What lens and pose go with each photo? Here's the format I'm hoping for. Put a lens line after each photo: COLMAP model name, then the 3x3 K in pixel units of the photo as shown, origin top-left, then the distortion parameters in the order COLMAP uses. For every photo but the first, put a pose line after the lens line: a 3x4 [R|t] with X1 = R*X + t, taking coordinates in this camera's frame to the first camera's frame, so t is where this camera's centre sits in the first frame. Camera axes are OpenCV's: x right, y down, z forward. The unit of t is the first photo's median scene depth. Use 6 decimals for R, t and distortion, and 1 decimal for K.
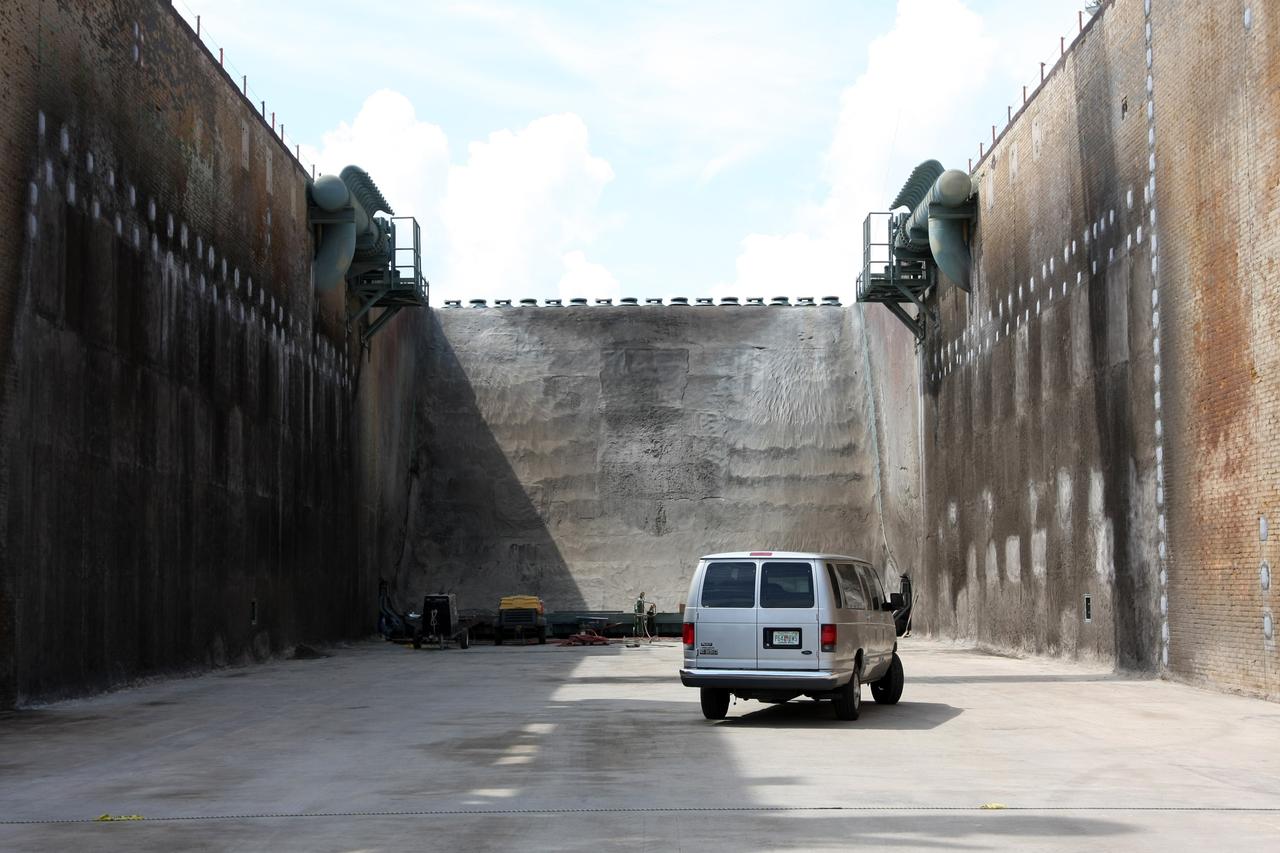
lens RADIAL K [[1958.7, 0, 634.5], [0, 1958.7, 426.2], [0, 0, 1]] dist [0.005818, 0.082994]
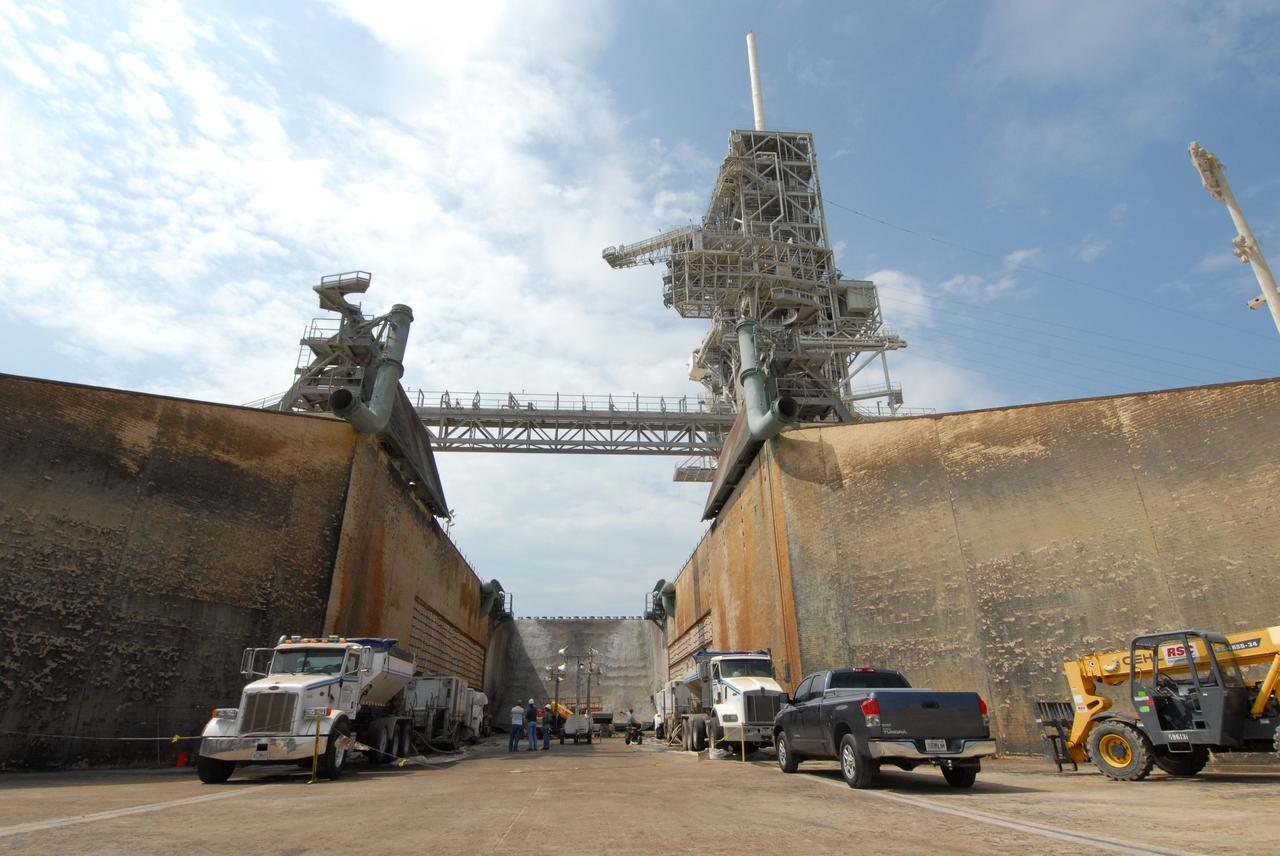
lens RADIAL K [[667.0, 0, 642.7], [0, 667.0, 433.9], [0, 0, 1]] dist [0.055866, -0.055441]
pose [[0.996310, 0.029008, 0.080776, 0.010142], [-0.002046, 0.948911, -0.315536, -0.003978], [-0.085803, 0.314207, 0.945469, -0.169164]]
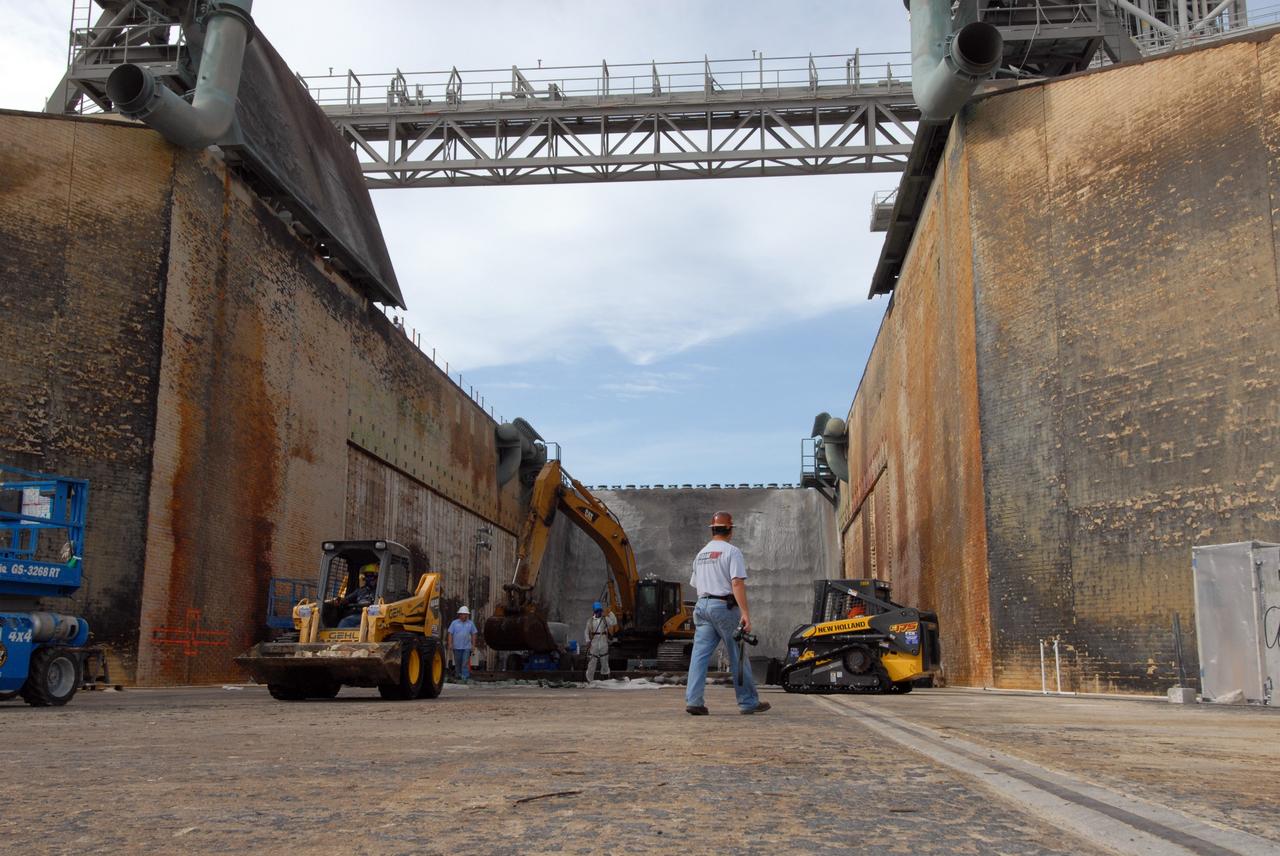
lens RADIAL K [[1255.9, 0, 643.9], [0, 1255.9, 434.0], [0, 0, 1]] dist [0.073783, -0.079608]
pose [[0.996507, -0.006020, -0.083295, 0.064873], [-0.002451, 0.994860, -0.101227, 0.005608], [0.083476, 0.101077, 0.991370, -0.167232]]
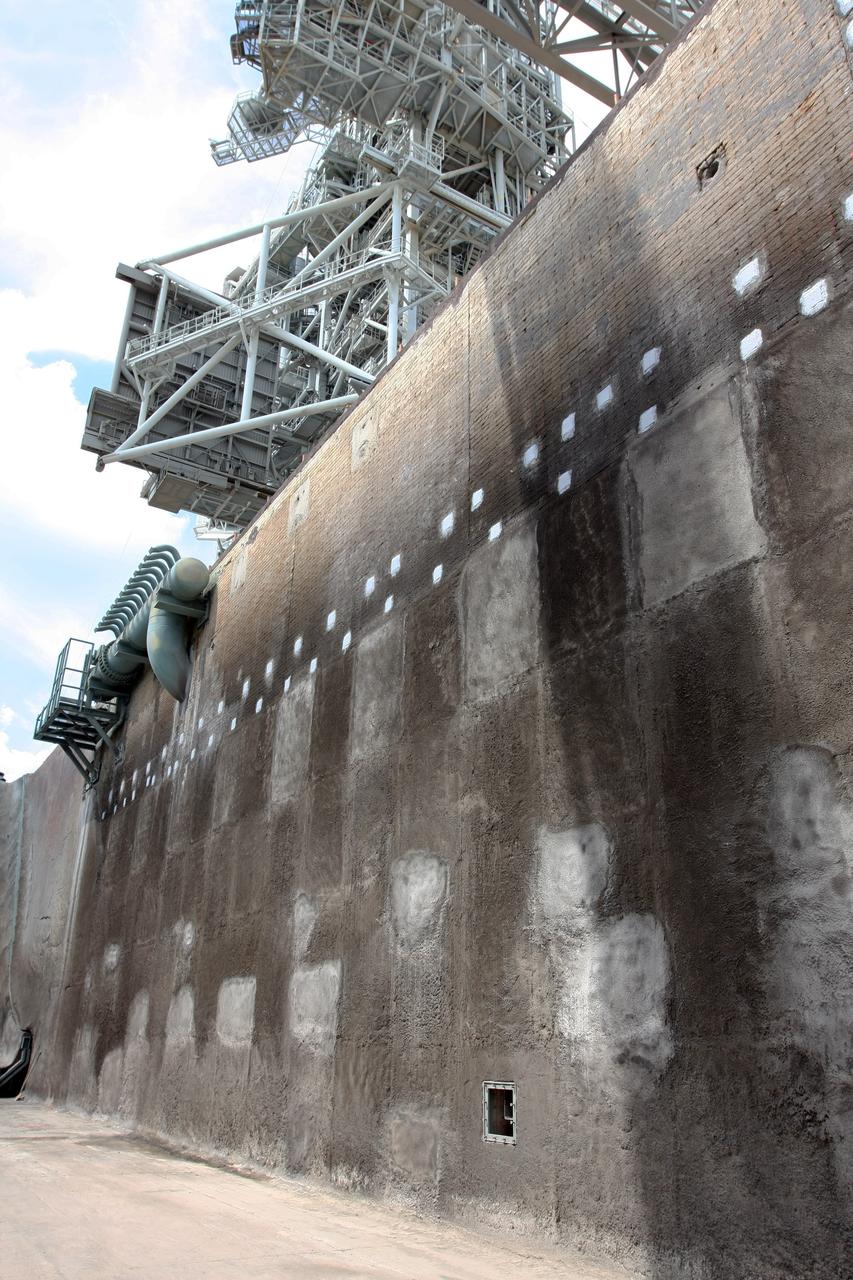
lens RADIAL K [[950.4, 0, 420.0], [0, 950.4, 651.4], [0, 0, 1]] dist [-0.076182, 0.054560]
pose [[0.853769, 0.226479, 0.468813, 0.045475], [-0.070305, 0.942336, -0.327200, 0.037570], [-0.515884, 0.246393, 0.820460, 0.479372]]
